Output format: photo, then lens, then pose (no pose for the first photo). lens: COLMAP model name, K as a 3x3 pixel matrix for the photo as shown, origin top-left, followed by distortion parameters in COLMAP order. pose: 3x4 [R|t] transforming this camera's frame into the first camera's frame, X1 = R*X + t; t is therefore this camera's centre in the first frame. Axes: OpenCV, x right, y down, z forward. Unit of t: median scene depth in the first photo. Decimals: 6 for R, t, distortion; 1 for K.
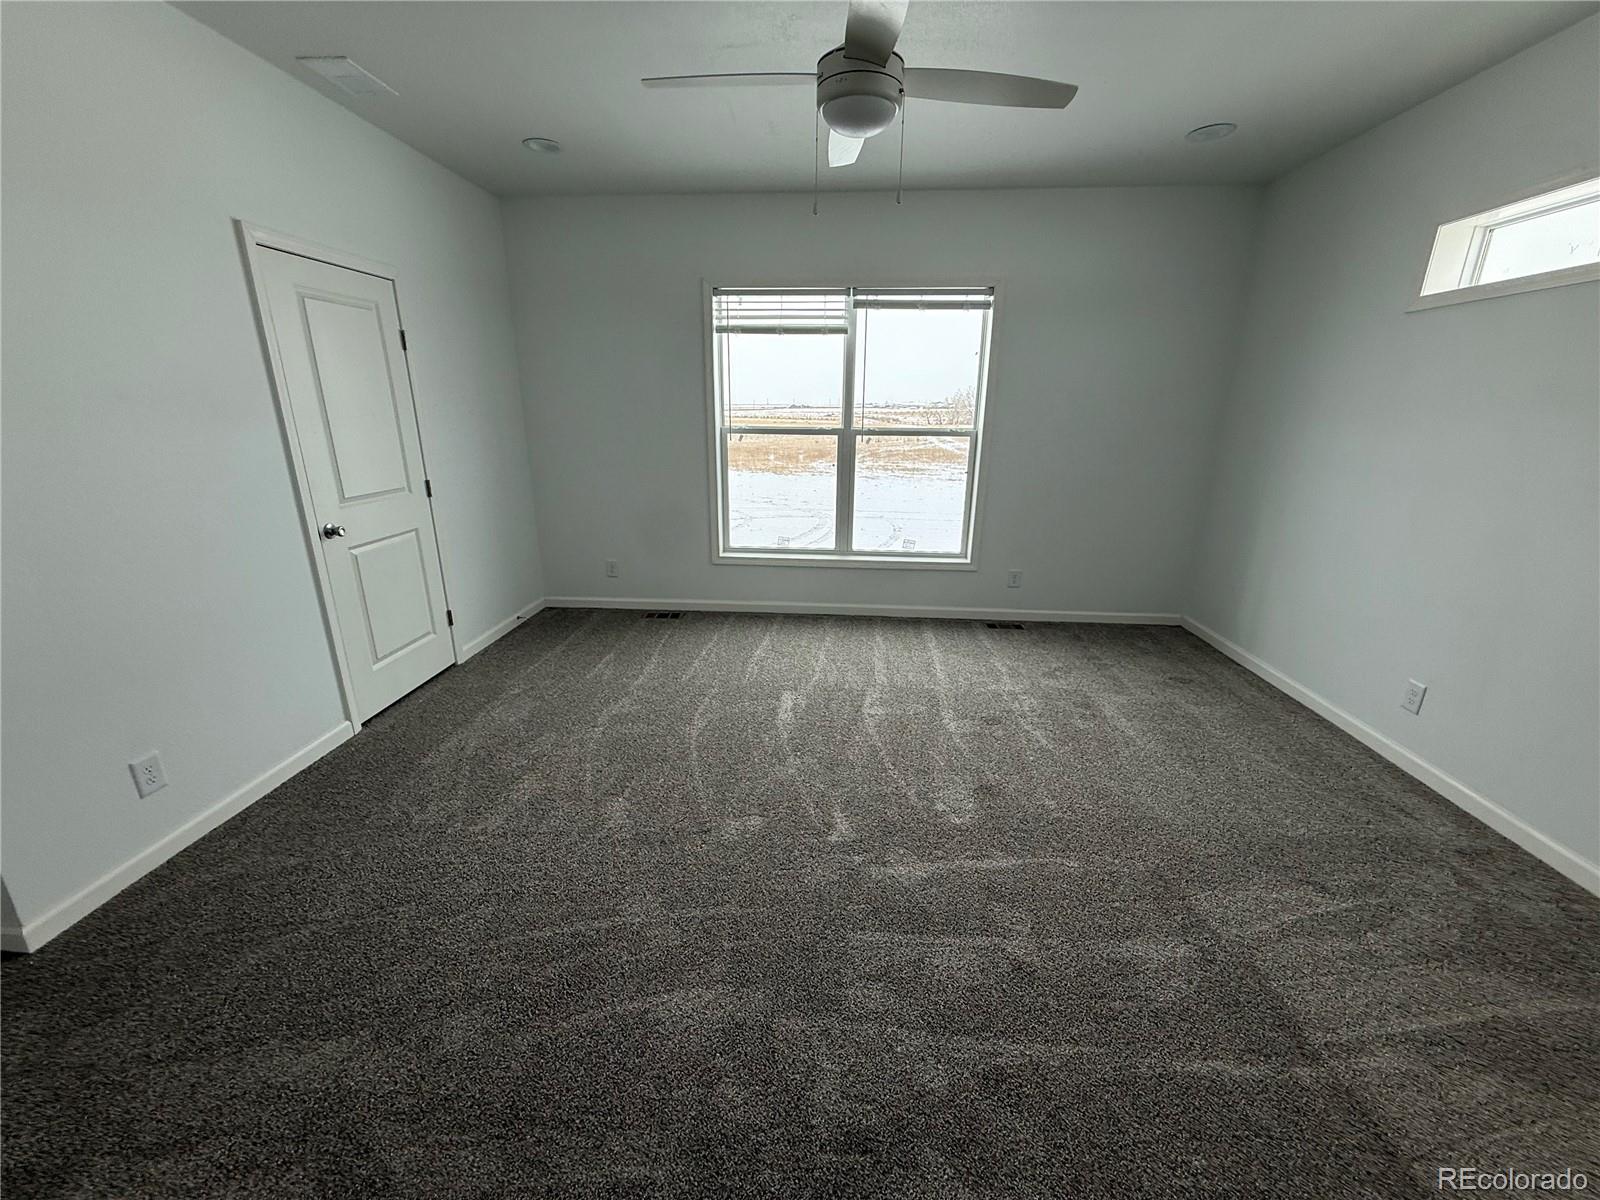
lens RADIAL K [[644.9, 0, 804.4], [0, 644.9, 600.6], [0, 0, 1]] dist [0.017454, 0.000427]
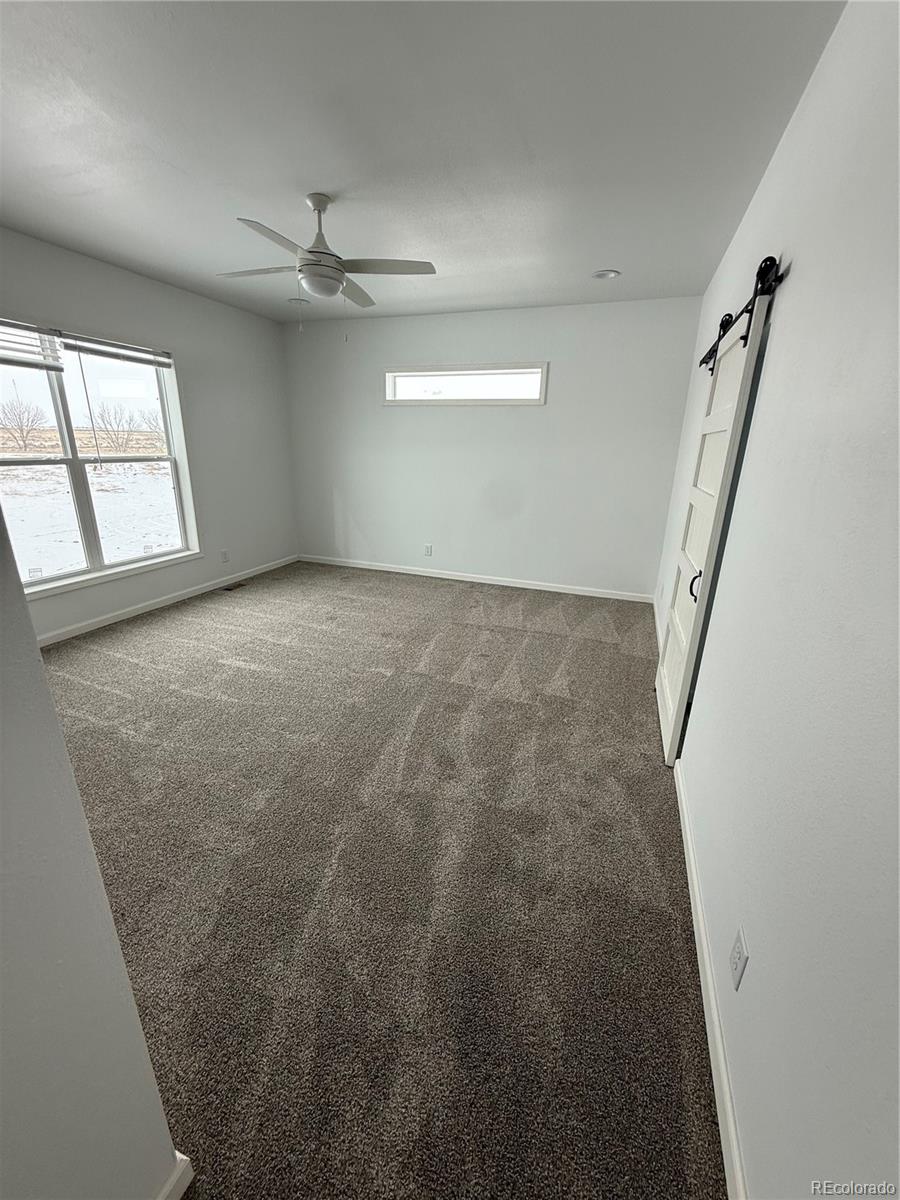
lens RADIAL K [[483.7, 0, 450.9], [0, 483.7, 602.0], [0, 0, 1]] dist [0.017454, 0.000427]
pose [[0.281223, -0.308427, 0.908728, -0.637962], [0.260454, 0.935931, 0.237058, -0.070428], [-0.923622, 0.170016, 0.343536, 0.165196]]
